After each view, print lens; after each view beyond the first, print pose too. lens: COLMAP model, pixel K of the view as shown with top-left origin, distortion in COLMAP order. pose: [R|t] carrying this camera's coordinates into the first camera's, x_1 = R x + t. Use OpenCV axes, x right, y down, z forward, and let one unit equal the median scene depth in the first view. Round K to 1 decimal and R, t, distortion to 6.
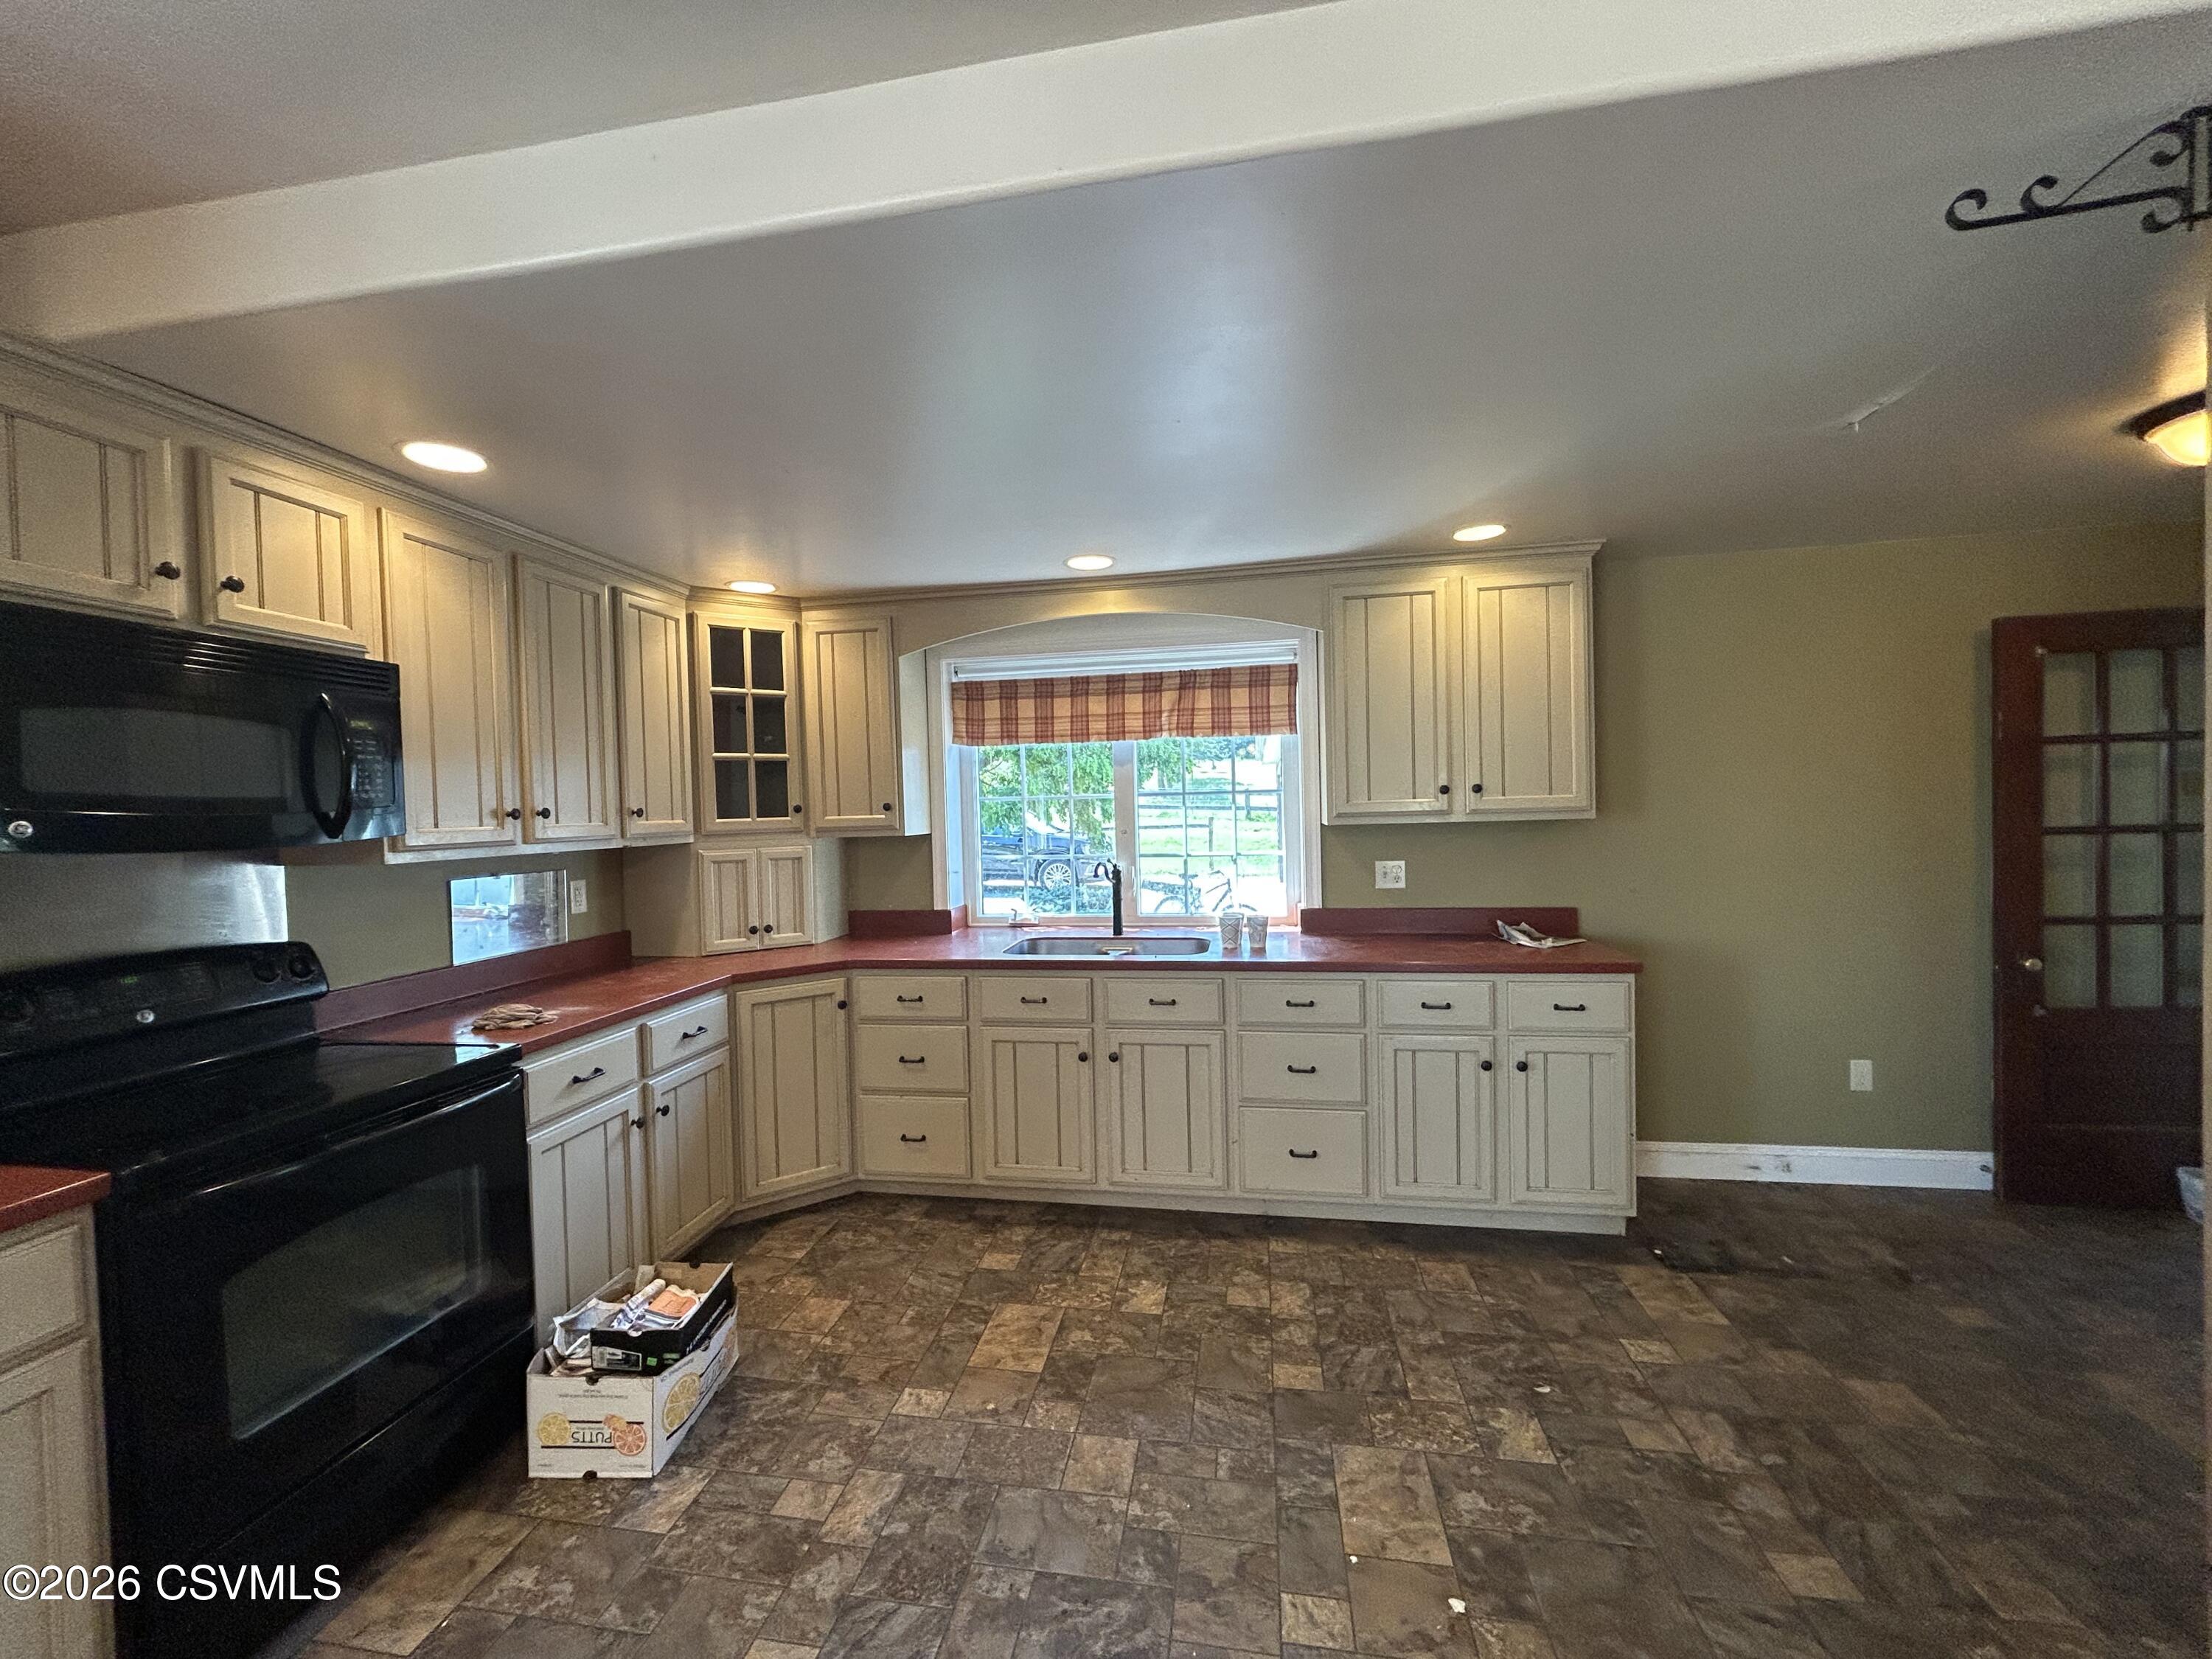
lens RADIAL K [[890.5, 0, 1096.3], [0, 890.5, 828.7], [0, 0, 1]] dist [0.001629, 0.000262]
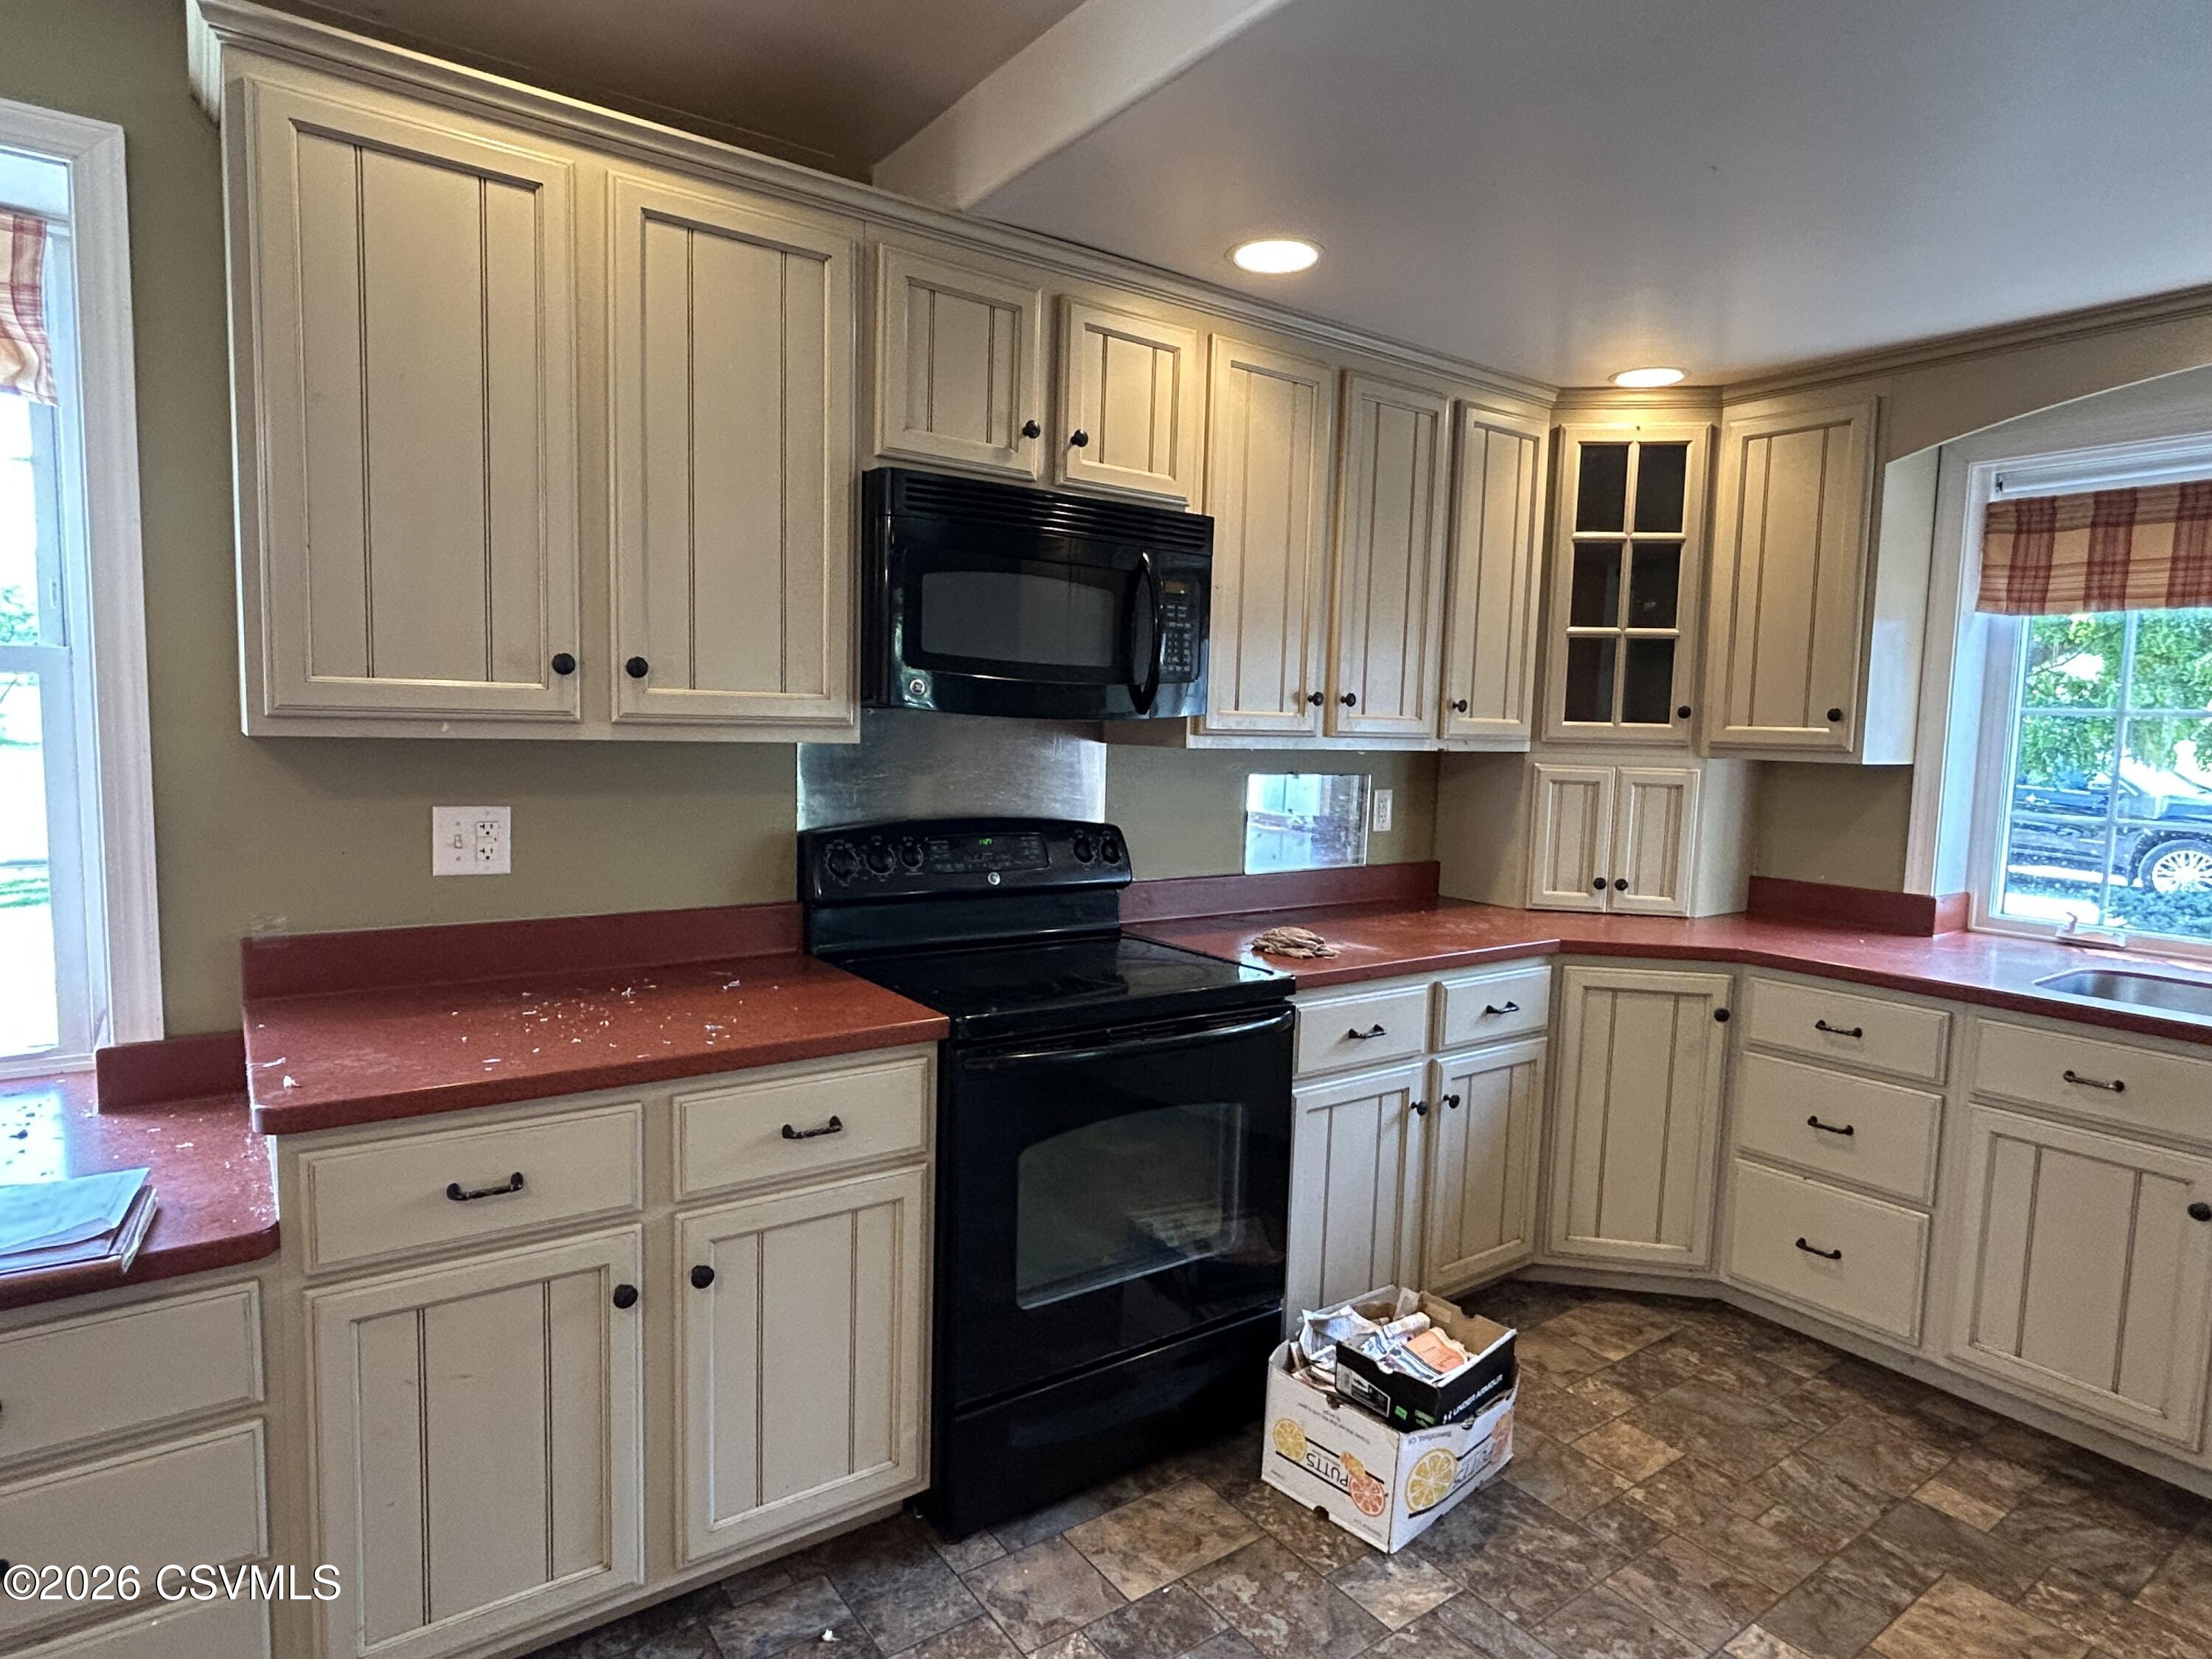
lens RADIAL K [[1238.4, 0, 1101.2], [0, 1238.4, 828.4], [0, 0, 1]] dist [-0.006294, 0.004990]
pose [[0.715571, 0.109882, -0.689843, -0.000840], [-0.065048, 0.993741, 0.090815, 0.009700], [0.695505, -0.020112, 0.718240, 0.039271]]
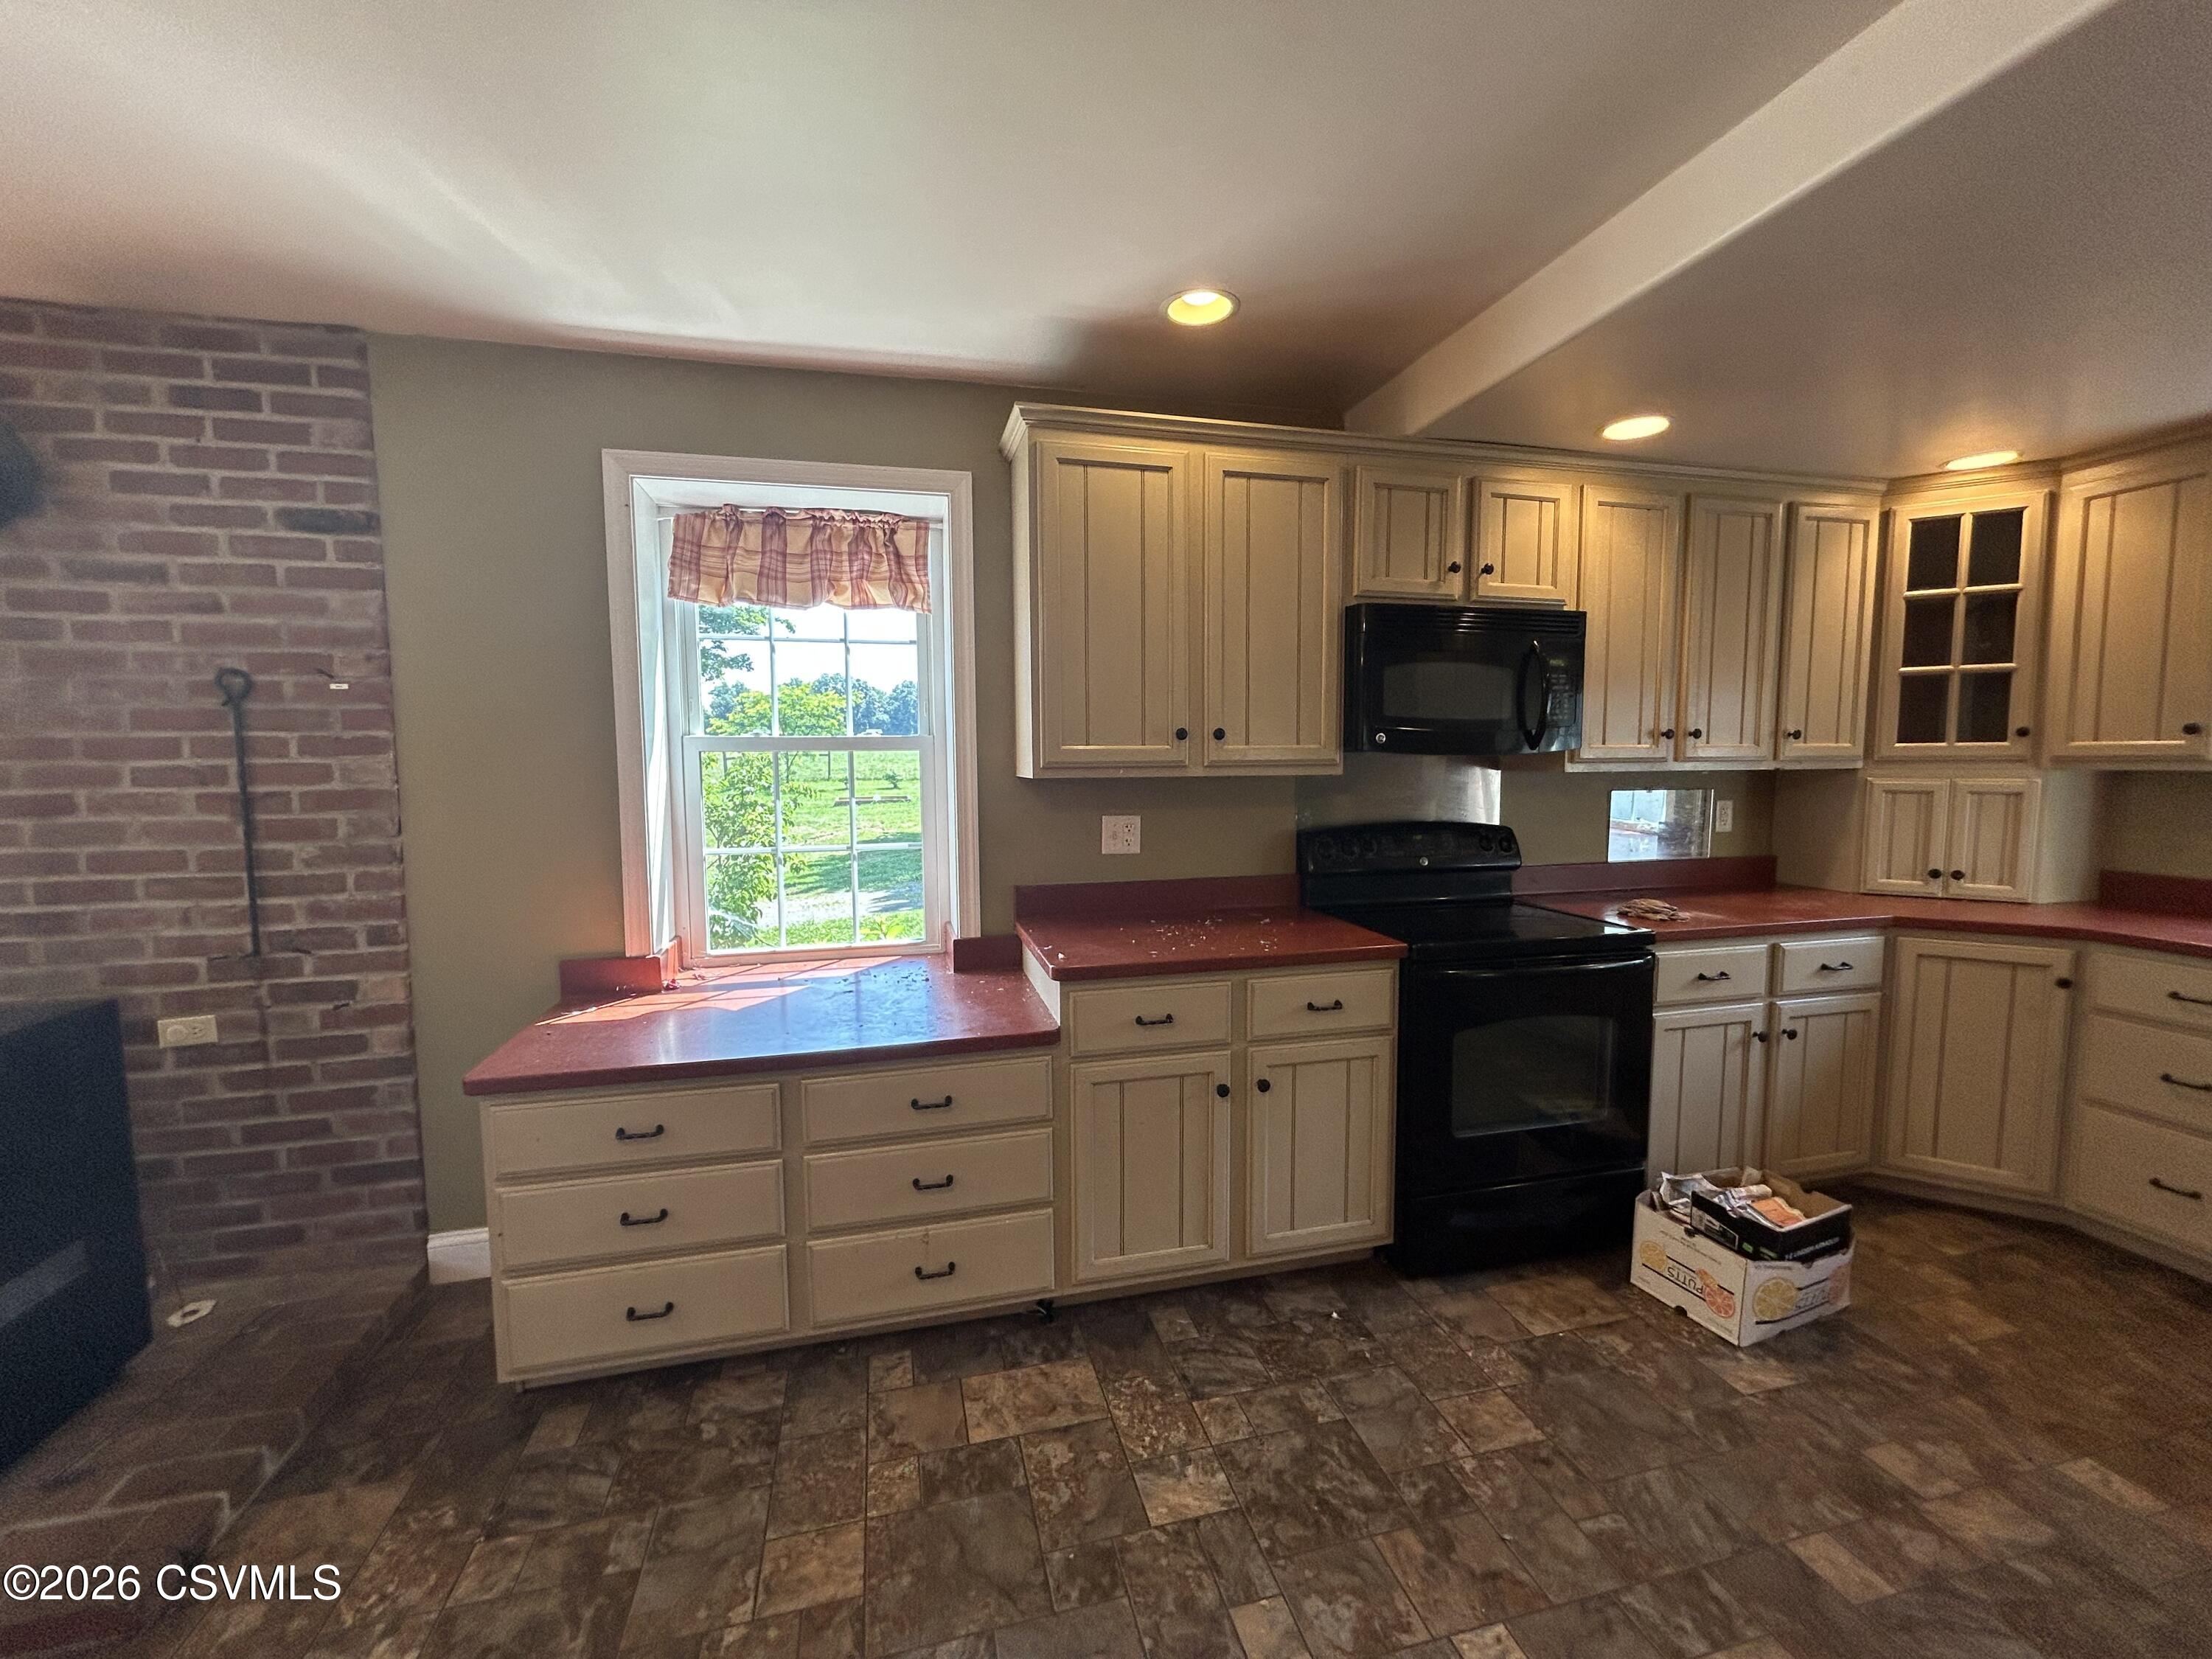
lens RADIAL K [[890.5, 0, 1106.7], [0, 890.5, 826.1], [0, 0, 1]] dist [0.001629, 0.000262]
pose [[0.411739, 0.099102, -0.905897, 0.068420], [-0.028053, 0.994977, 0.096097, 0.009135], [0.910870, -0.014153, 0.412451, -0.089282]]
